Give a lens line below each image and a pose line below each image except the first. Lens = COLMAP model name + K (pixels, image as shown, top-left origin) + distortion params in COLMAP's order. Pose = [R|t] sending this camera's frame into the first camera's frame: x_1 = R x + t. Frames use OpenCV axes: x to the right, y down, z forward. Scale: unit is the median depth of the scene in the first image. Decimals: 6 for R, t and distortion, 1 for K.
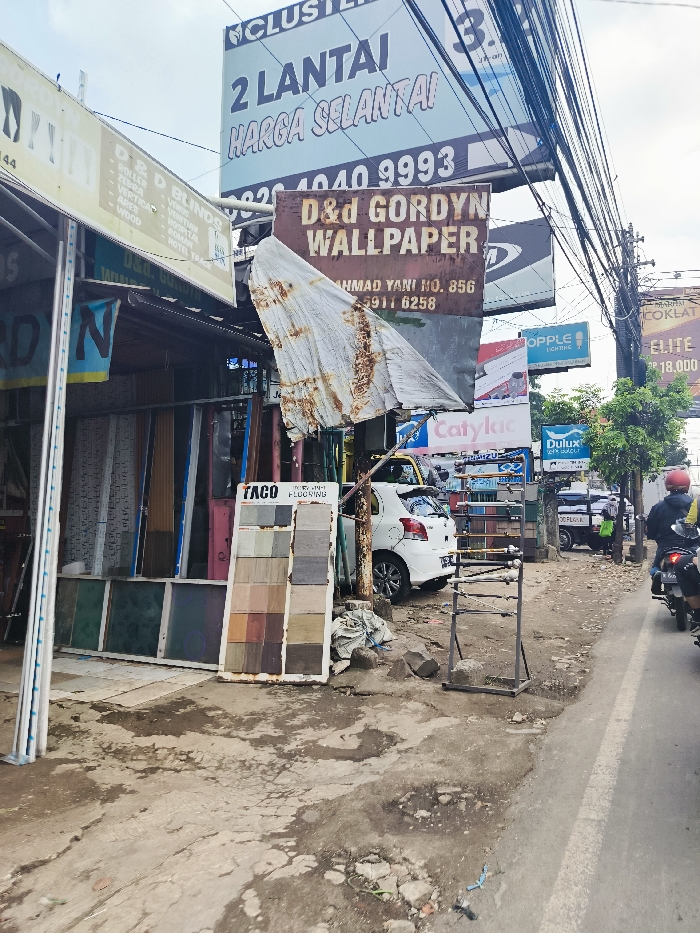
lens RADIAL K [[635.6, 0, 344.2], [0, 635.6, 462.1], [0, 0, 1]] dist [0.031834, -0.005746]
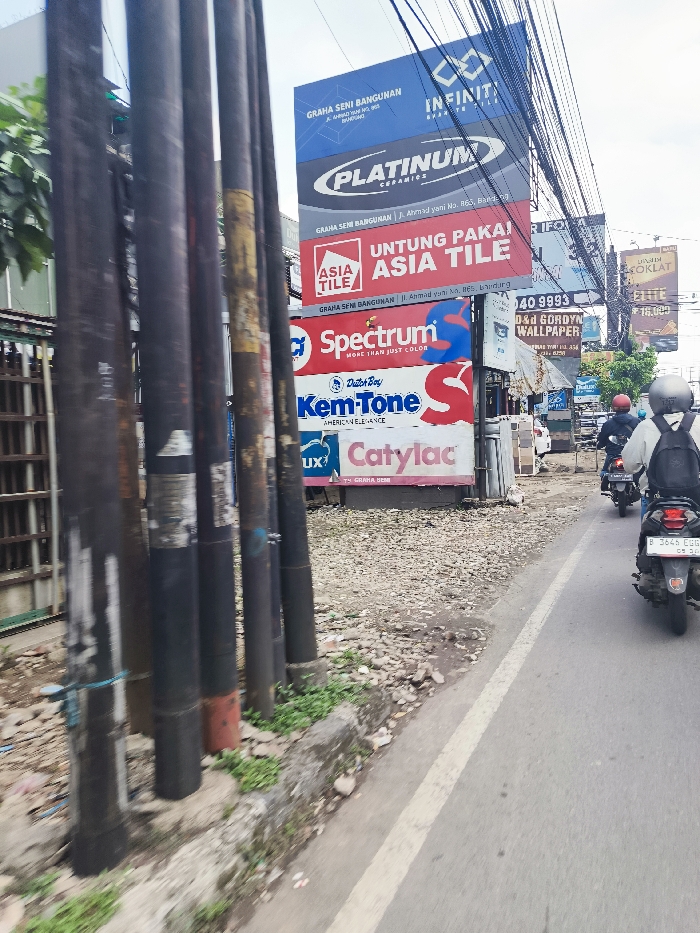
lens RADIAL K [[635.6, 0, 348.2], [0, 635.6, 472.1], [0, 0, 1]] dist [0.031834, -0.005746]
pose [[0.998925, -0.034382, 0.031099, -0.378099], [0.030147, 0.991360, 0.127659, -0.042009], [-0.035219, -0.126584, 0.991330, -0.770428]]
